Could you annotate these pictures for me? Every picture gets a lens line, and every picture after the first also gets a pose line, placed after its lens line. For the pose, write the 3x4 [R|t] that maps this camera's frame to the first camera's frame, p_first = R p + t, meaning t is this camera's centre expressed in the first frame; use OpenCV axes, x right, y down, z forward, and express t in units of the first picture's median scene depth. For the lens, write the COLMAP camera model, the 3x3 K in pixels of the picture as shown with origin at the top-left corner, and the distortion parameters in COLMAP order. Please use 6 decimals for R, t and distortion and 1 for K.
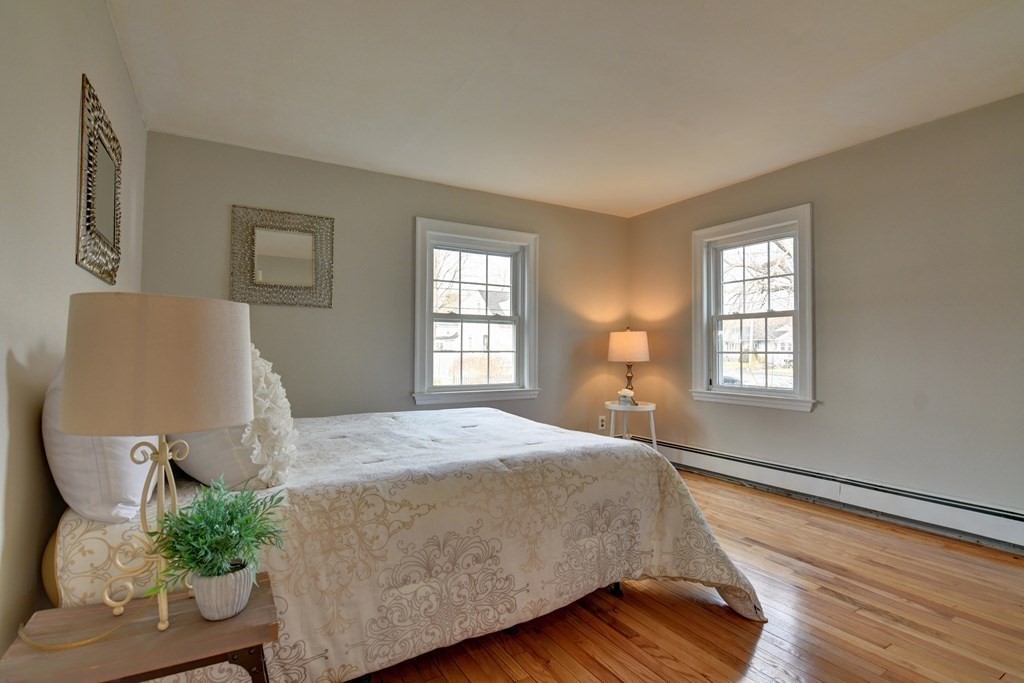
lens RADIAL K [[495.7, 0, 508.2], [0, 495.7, 342.6], [0, 0, 1]] dist [-0.008045, -0.010532]
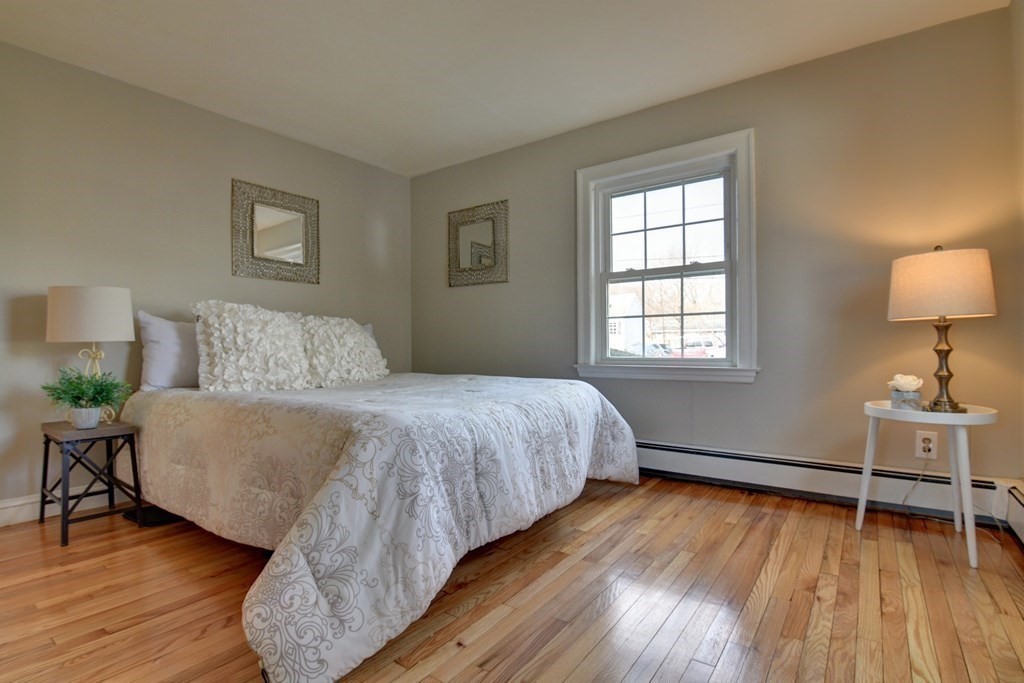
lens RADIAL K [[495.7, 0, 508.2], [0, 495.7, 342.6], [0, 0, 1]] dist [-0.008045, -0.010532]
pose [[0.393136, -0.011154, -0.919413, 0.561630], [0.025807, 0.999666, -0.001092, 0.056294], [0.919118, -0.023298, 0.393293, 0.487305]]
